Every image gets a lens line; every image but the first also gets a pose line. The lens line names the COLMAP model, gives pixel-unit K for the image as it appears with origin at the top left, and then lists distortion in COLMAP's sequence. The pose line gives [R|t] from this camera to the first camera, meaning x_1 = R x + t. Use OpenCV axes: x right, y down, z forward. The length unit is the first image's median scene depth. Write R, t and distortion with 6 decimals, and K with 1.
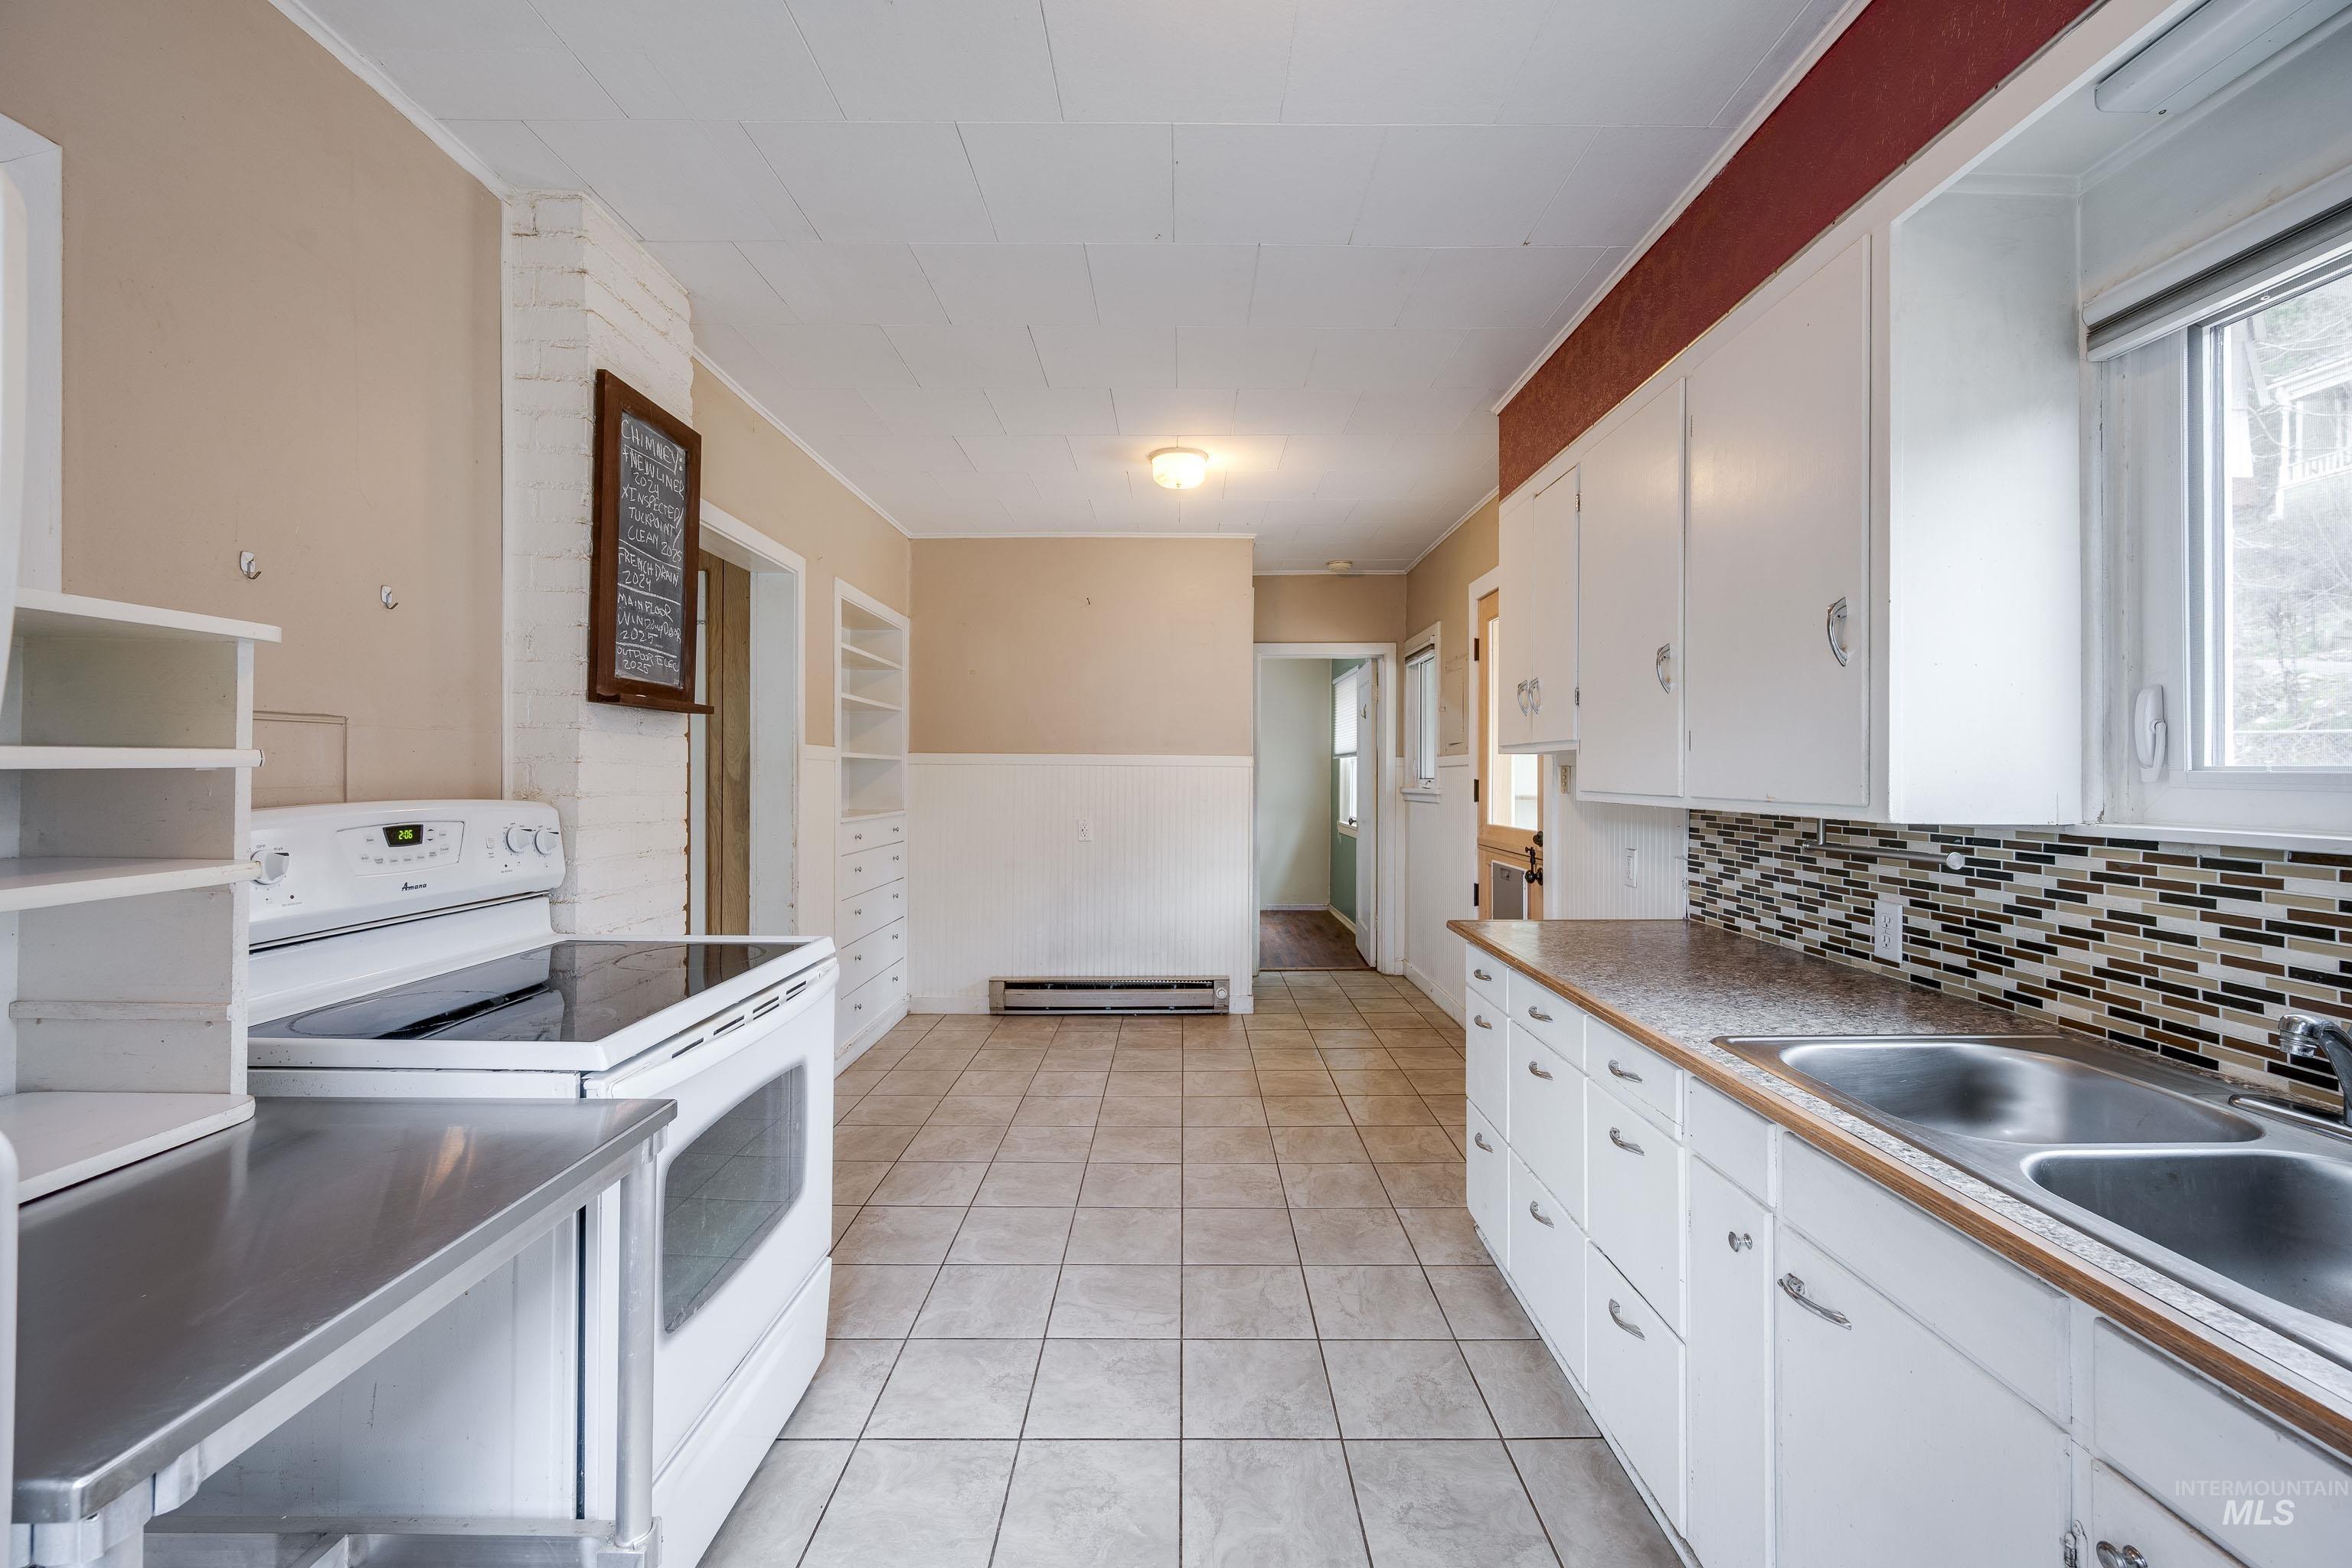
lens RADIAL K [[935.3, 0, 1188.7], [0, 935.3, 785.1], [0, 0, 1]] dist [0.000917, -0.000566]
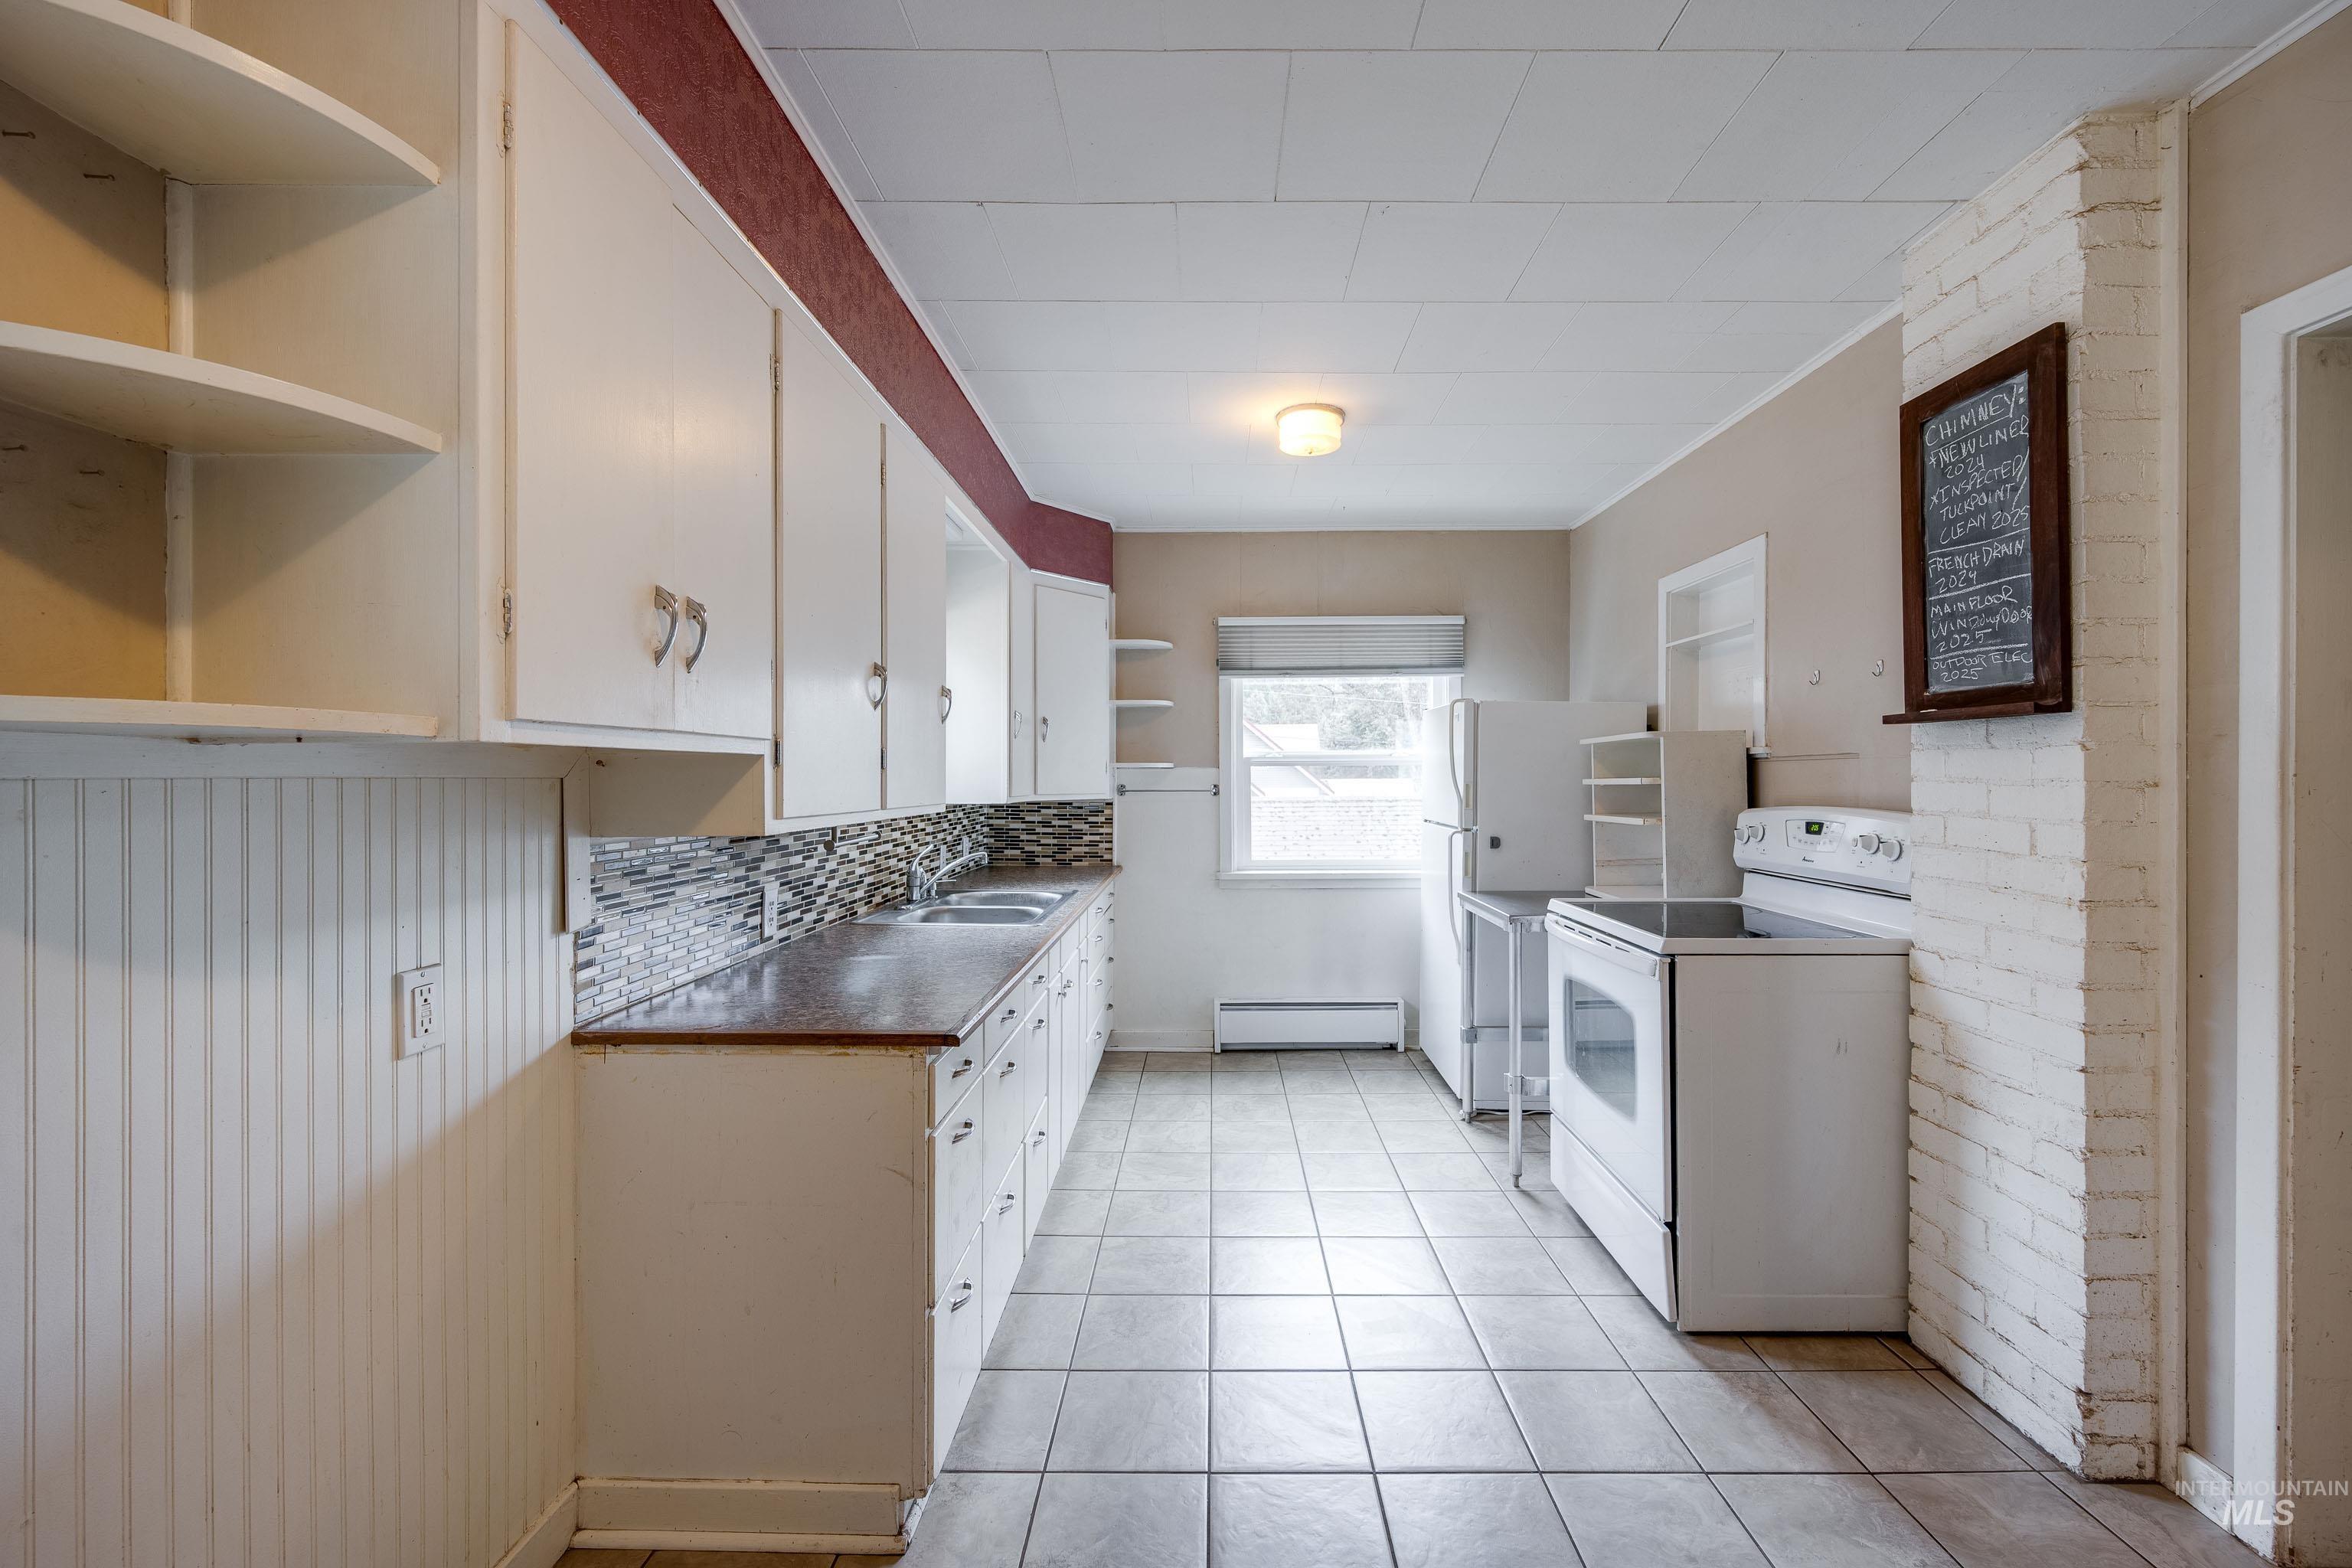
lens RADIAL K [[935.3, 0, 1207.9], [0, 935.3, 755.4], [0, 0, 1]] dist [0.000917, -0.000566]
pose [[-0.999947, -0.003306, 0.009753, 0.133165], [-0.003391, 0.999956, -0.008703, -0.039494], [-0.009723, -0.008736, -0.999915, 1.949559]]
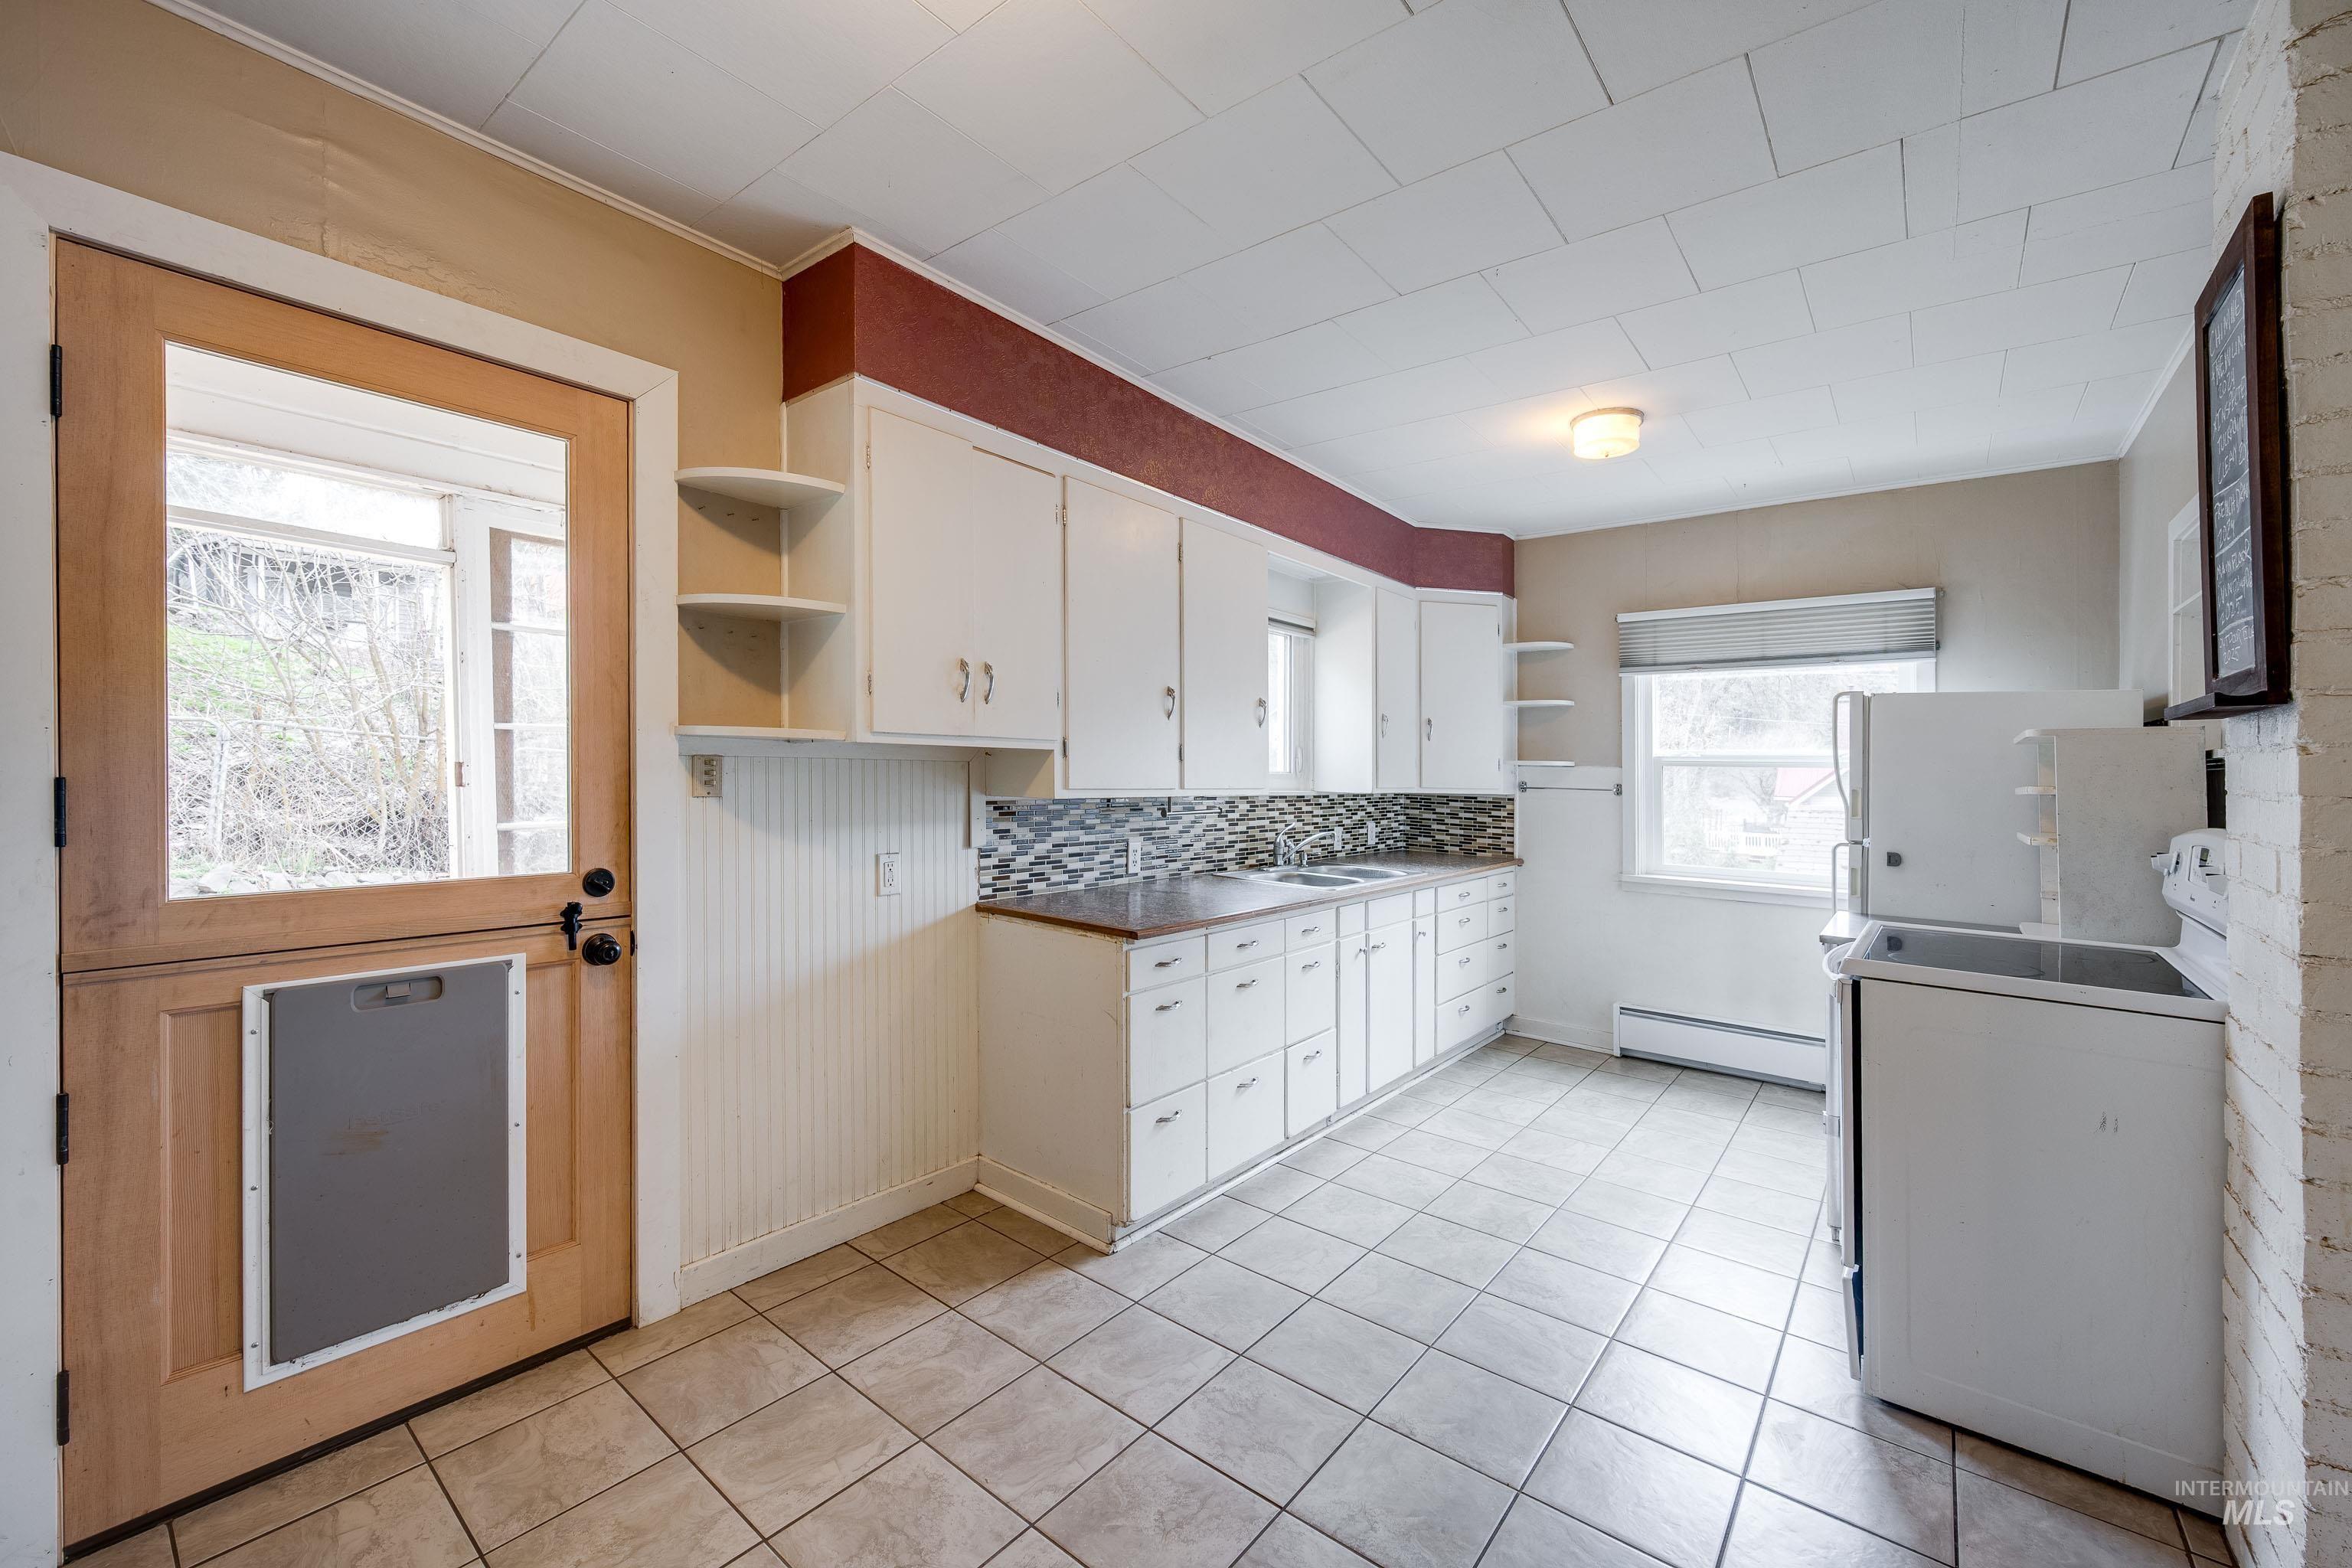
lens RADIAL K [[935.3, 0, 1181.6], [0, 935.3, 764.7], [0, 0, 1]] dist [0.000917, -0.000566]
pose [[-0.778468, -0.019433, 0.627384, -0.410199], [-0.016394, 0.999809, 0.010627, -0.041120], [-0.627470, -0.002013, -0.778638, 2.060647]]
